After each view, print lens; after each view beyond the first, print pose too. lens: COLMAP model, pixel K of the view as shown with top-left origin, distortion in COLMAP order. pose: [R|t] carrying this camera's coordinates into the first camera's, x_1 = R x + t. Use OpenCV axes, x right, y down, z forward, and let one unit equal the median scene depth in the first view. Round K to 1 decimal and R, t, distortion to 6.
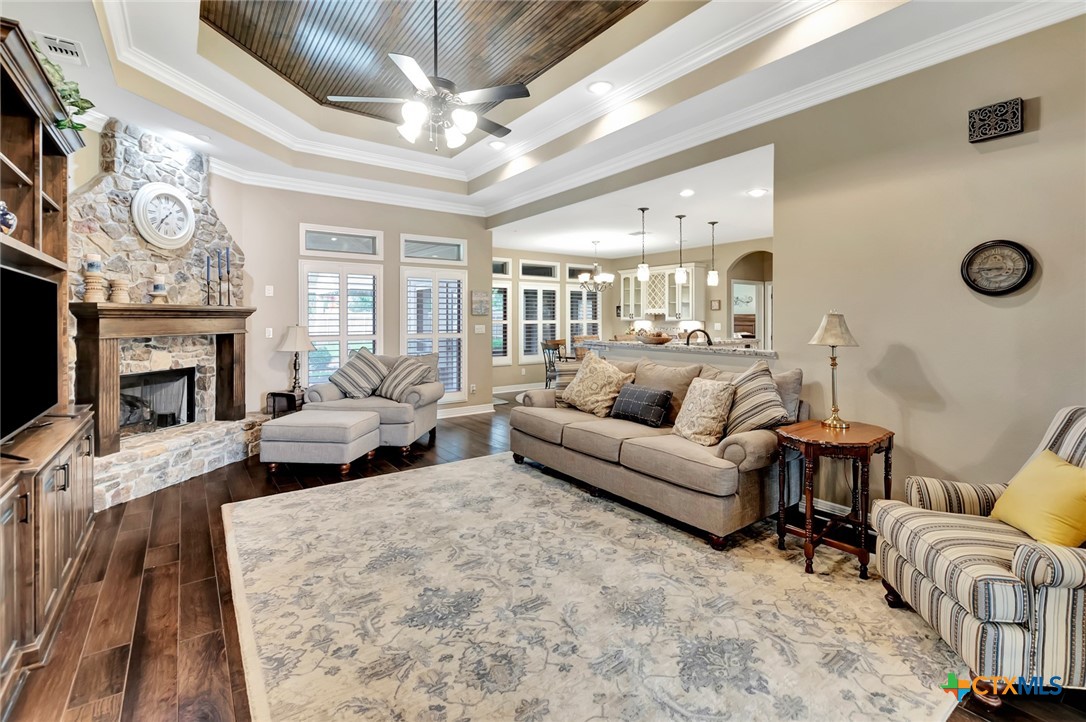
lens RADIAL K [[496.3, 0, 558.0], [0, 496.3, 327.3], [0, 0, 1]] dist [0.002153, -0.001138]
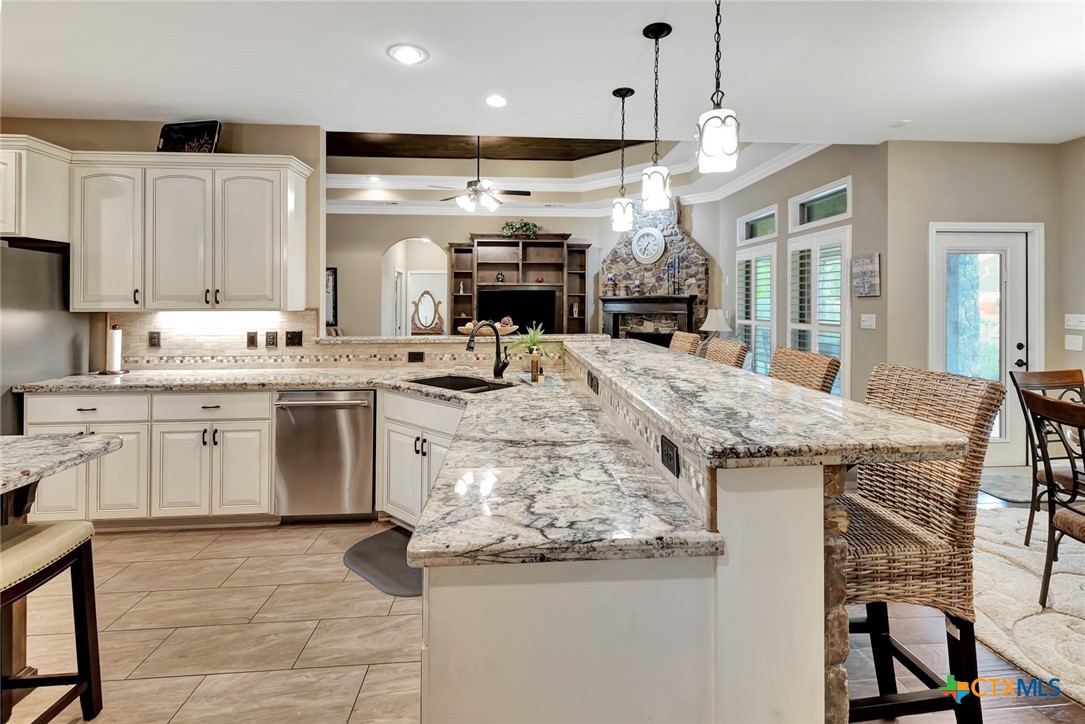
lens RADIAL K [[495.8, 0, 556.7], [0, 495.8, 306.0], [0, 0, 1]] dist [0.002153, -0.001138]
pose [[-0.519581, 0.005005, -0.854407, 0.822368], [-0.011630, 0.999849, 0.012930, -0.026321], [0.854342, 0.016655, -0.519444, 1.534445]]
